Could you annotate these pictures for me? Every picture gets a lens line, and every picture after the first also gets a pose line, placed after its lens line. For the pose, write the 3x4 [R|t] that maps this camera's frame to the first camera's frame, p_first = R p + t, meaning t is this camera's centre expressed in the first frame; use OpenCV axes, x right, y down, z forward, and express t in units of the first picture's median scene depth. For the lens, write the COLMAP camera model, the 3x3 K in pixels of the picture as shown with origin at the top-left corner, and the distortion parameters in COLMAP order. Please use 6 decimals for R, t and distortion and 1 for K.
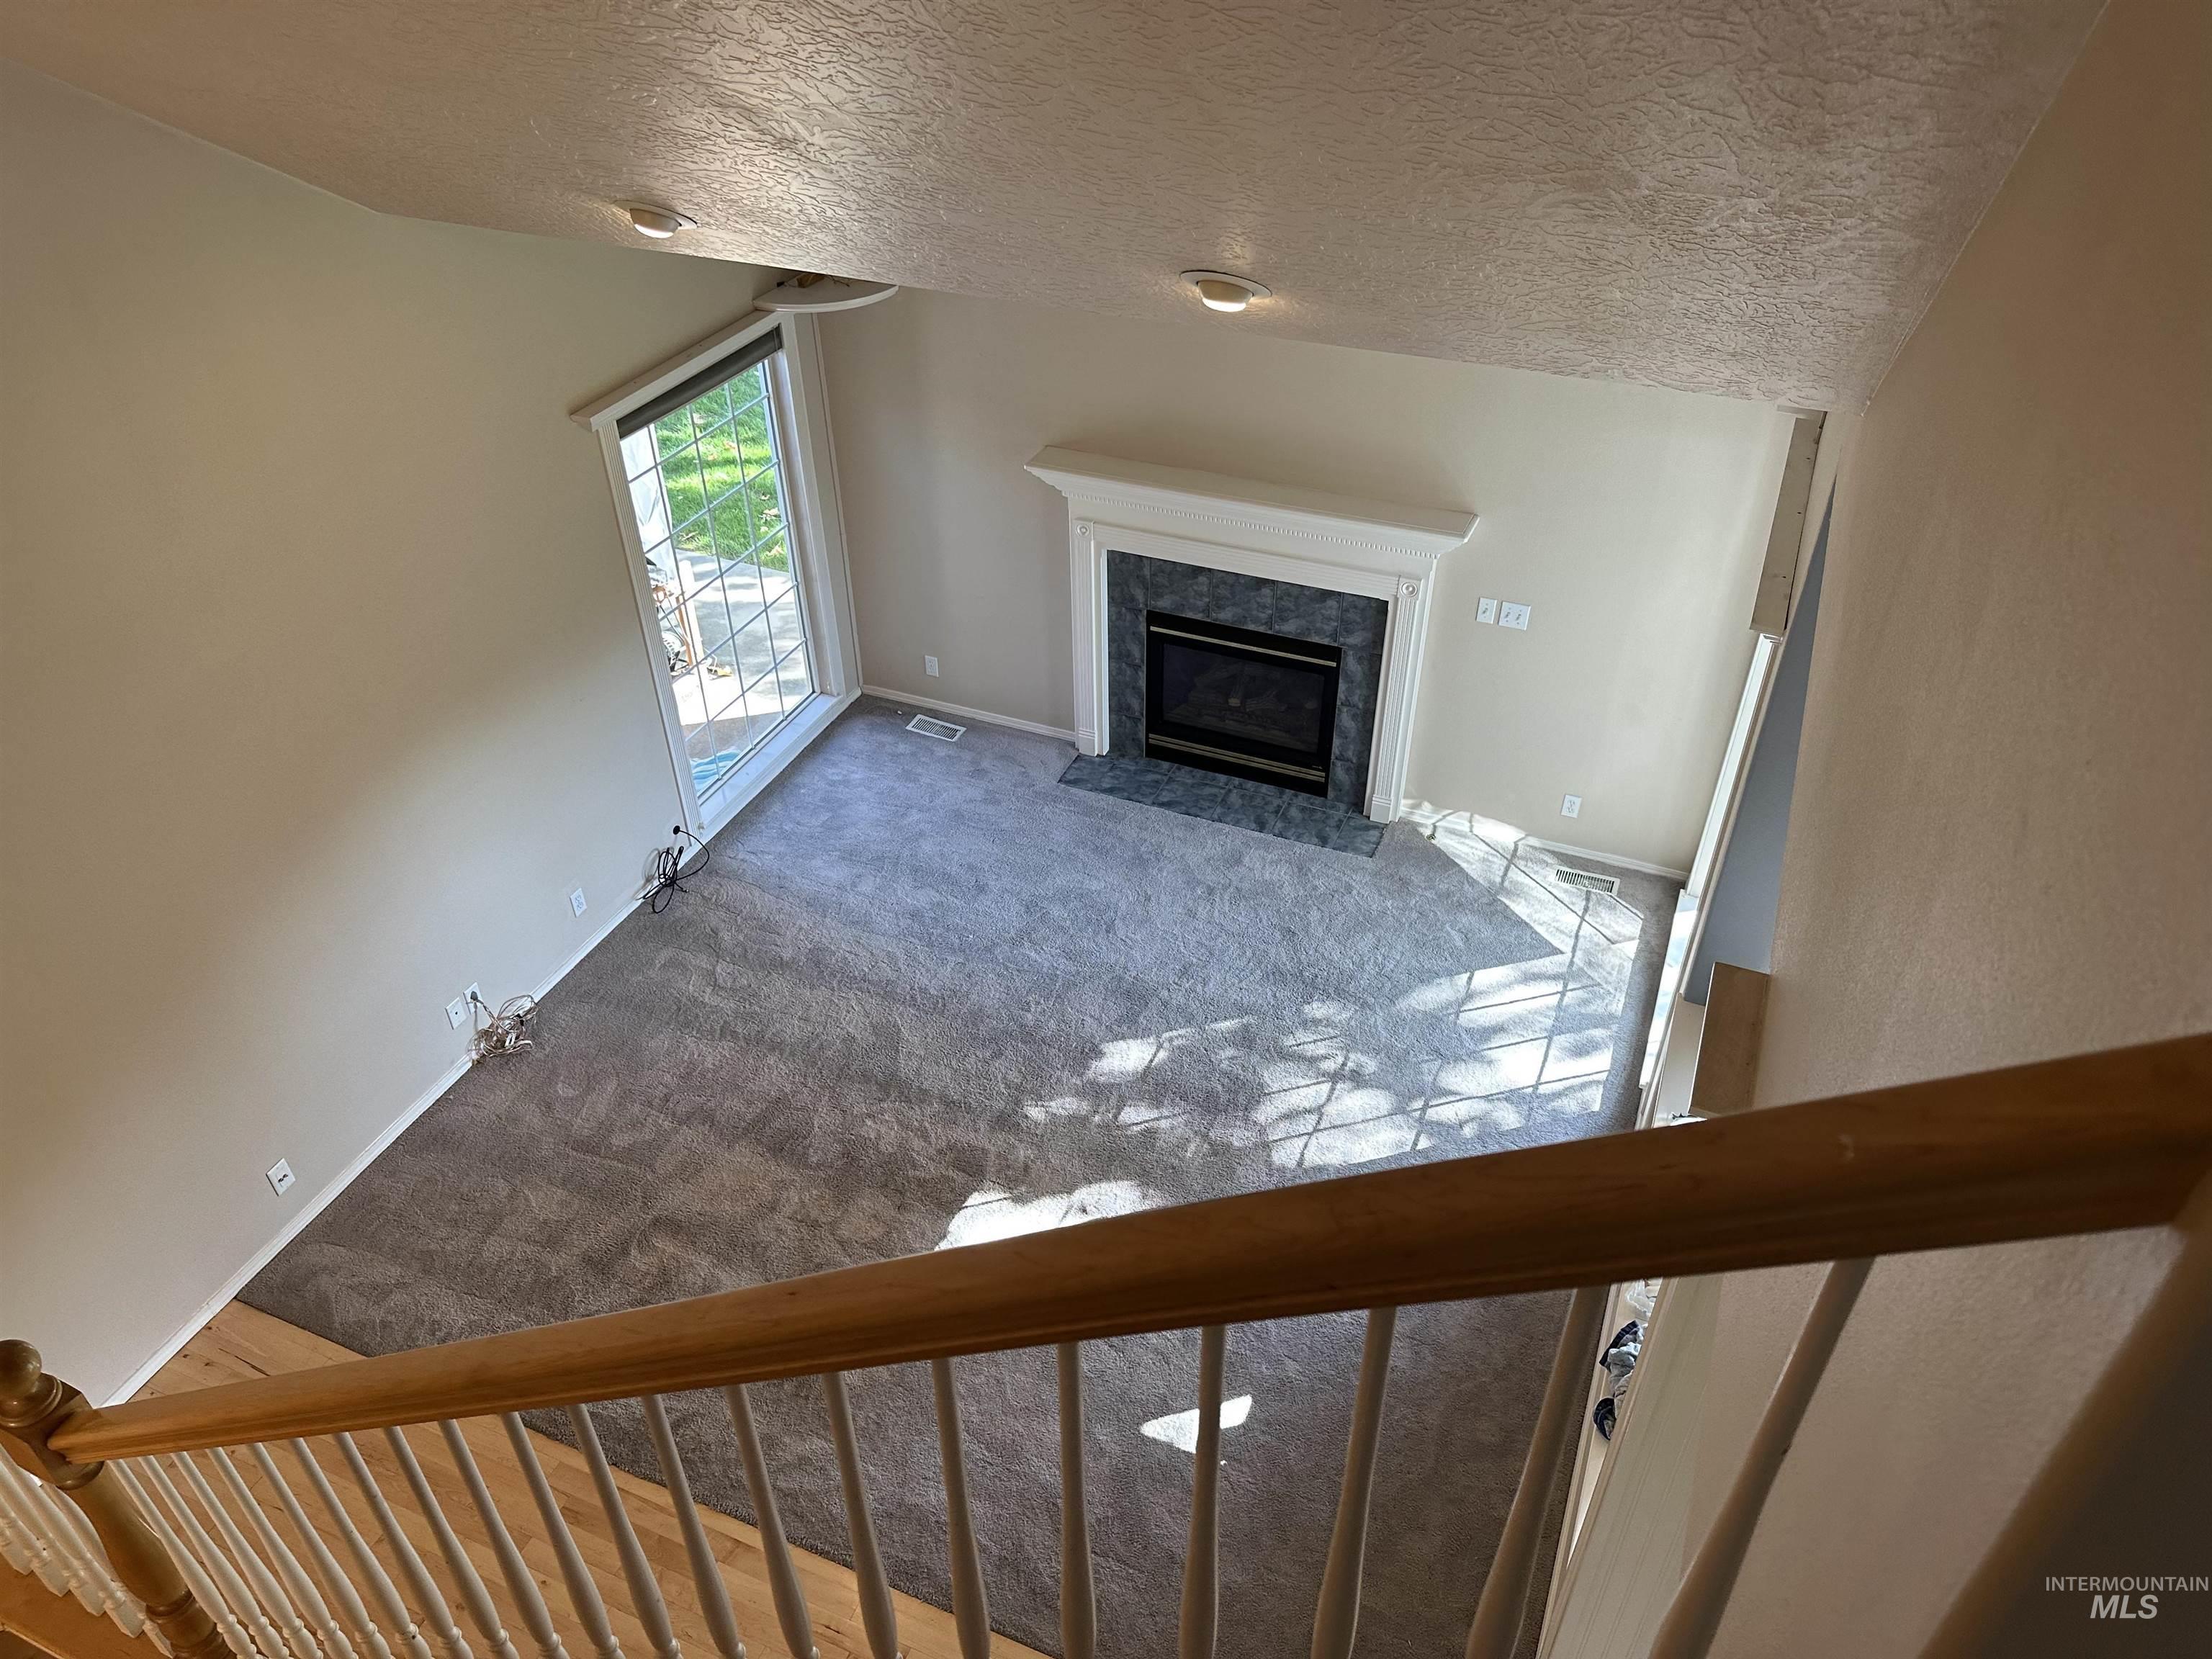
lens RADIAL K [[1554.5, 0, 1091.1], [0, 1554.5, 828.7], [0, 0, 1]] dist [0.037329, -0.077327]
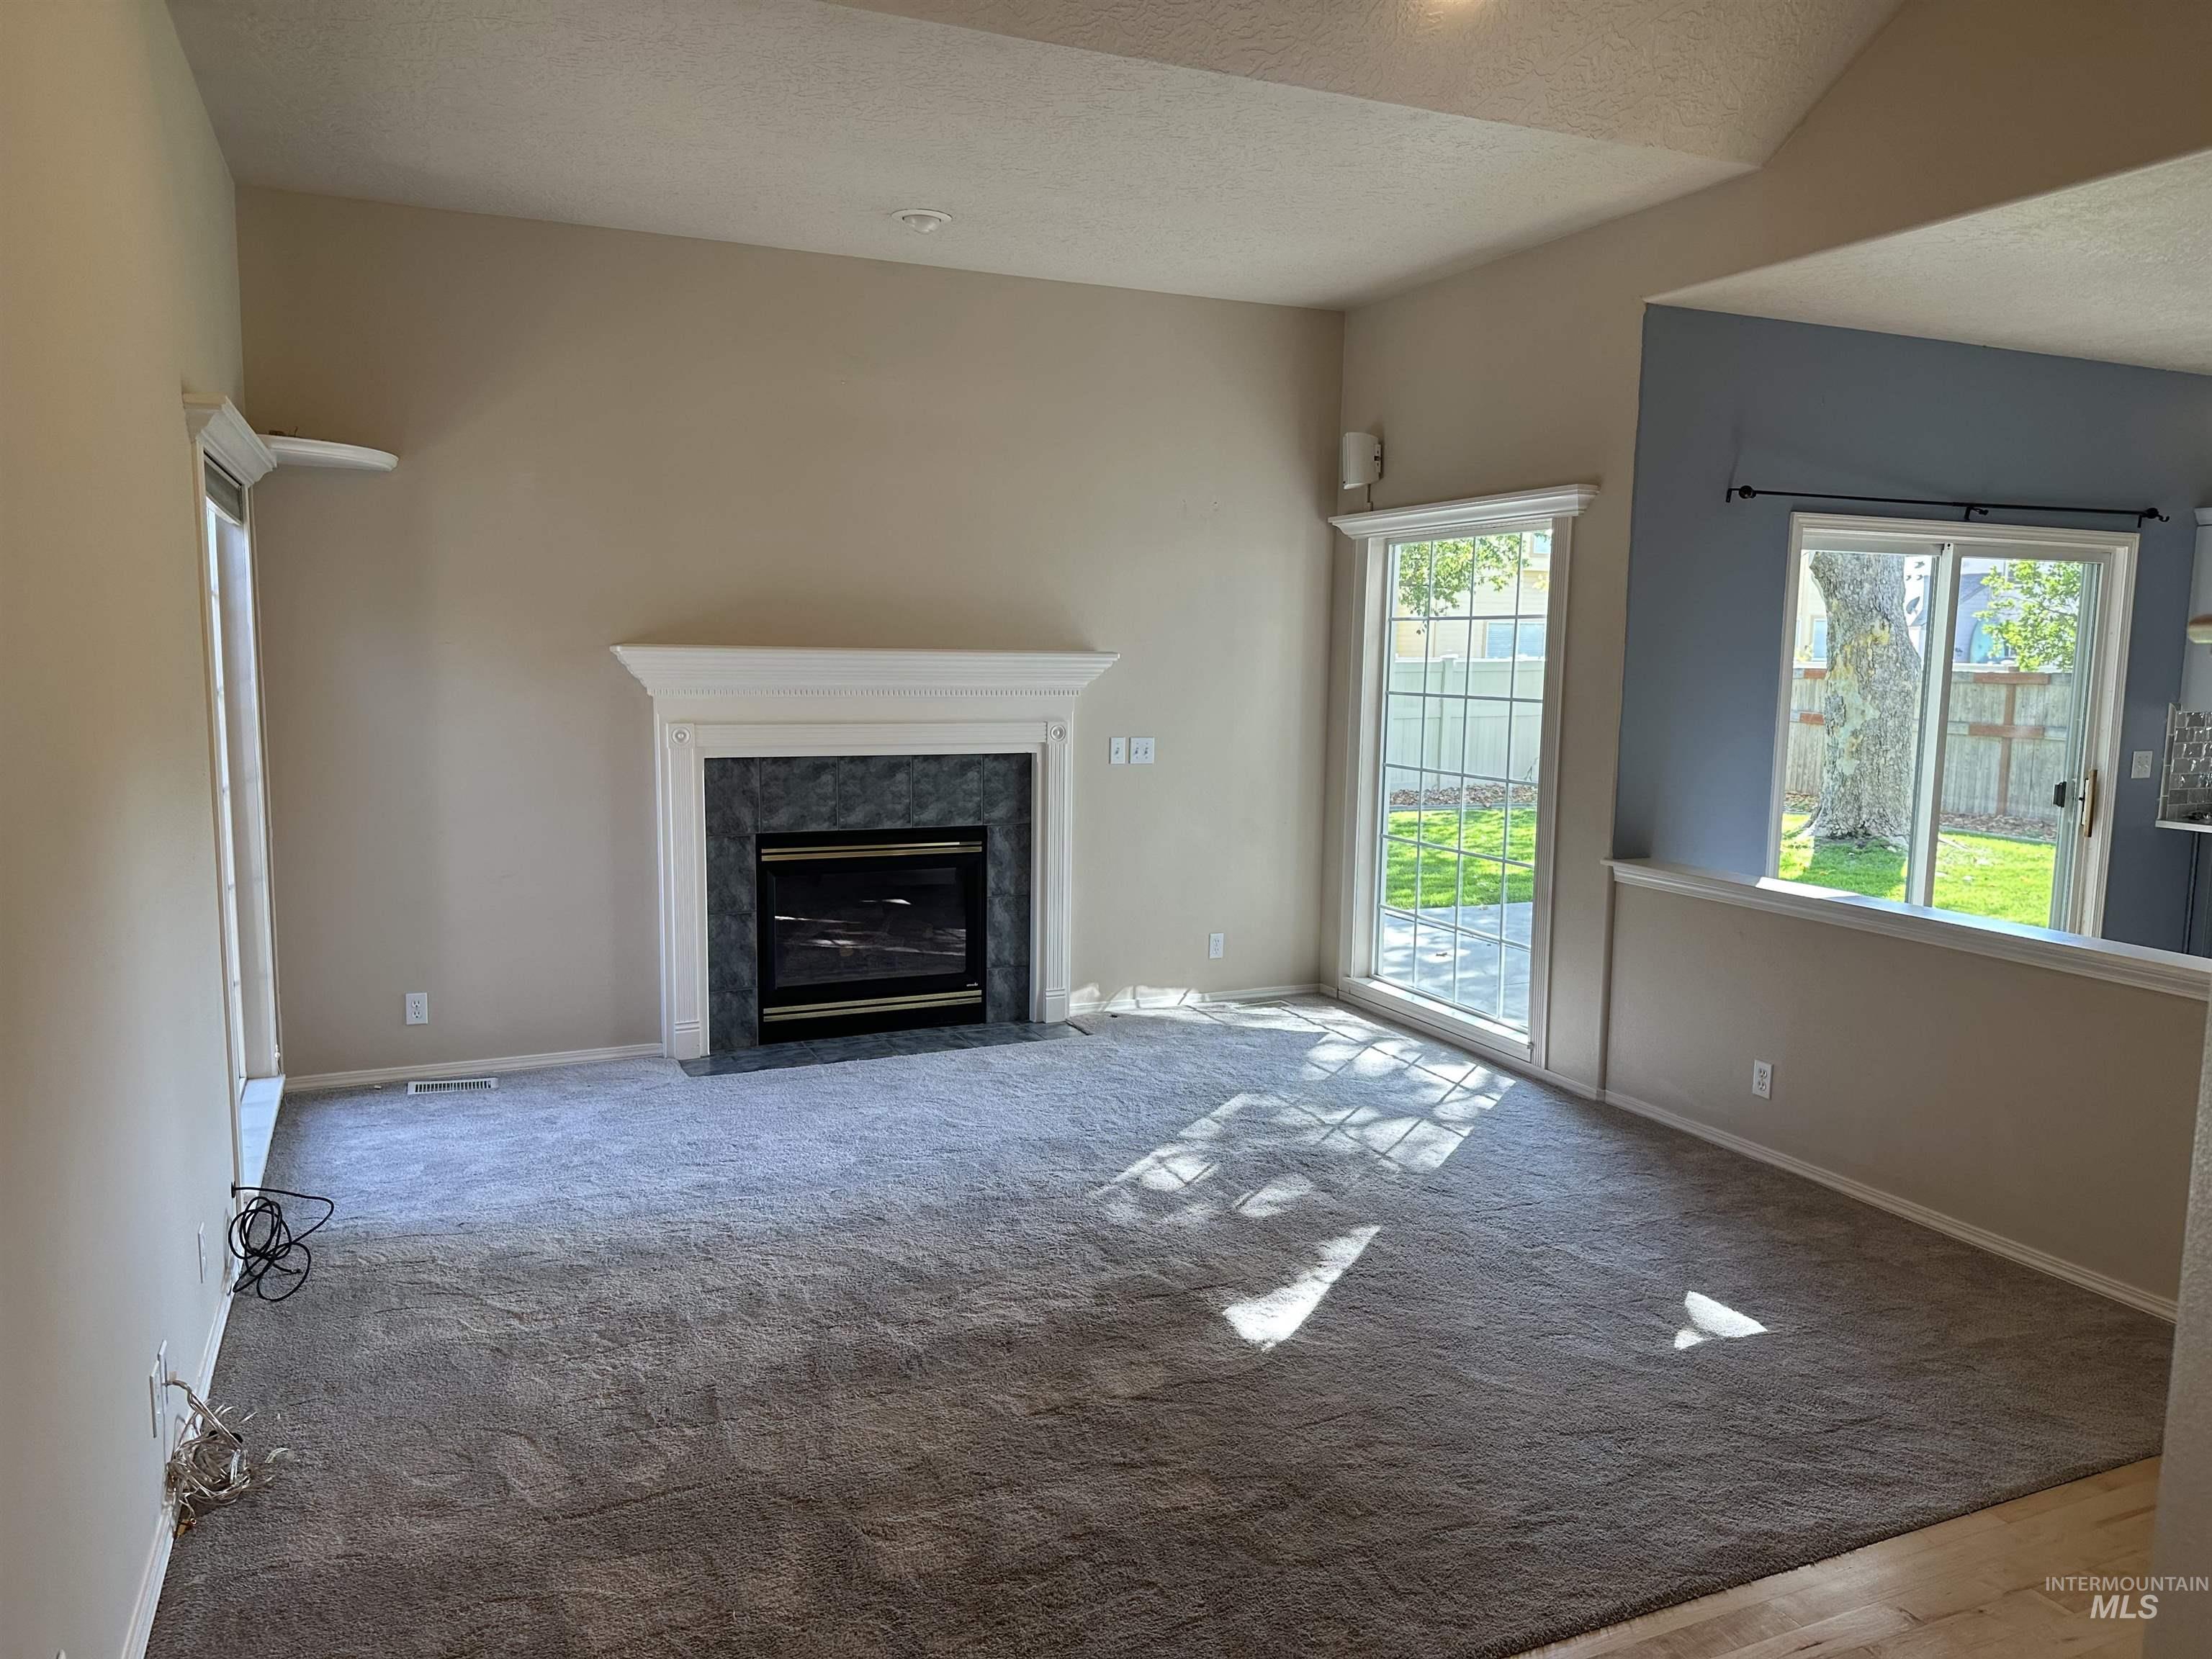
lens RADIAL K [[1554.5, 0, 1107.8], [0, 1554.5, 835.5], [0, 0, 1]] dist [0.037329, -0.077327]
pose [[0.661133, -0.055176, 0.748237, -0.467080], [0.430070, 0.845053, -0.317688, 0.205862], [-0.614771, 0.531828, 0.582421, 0.412809]]
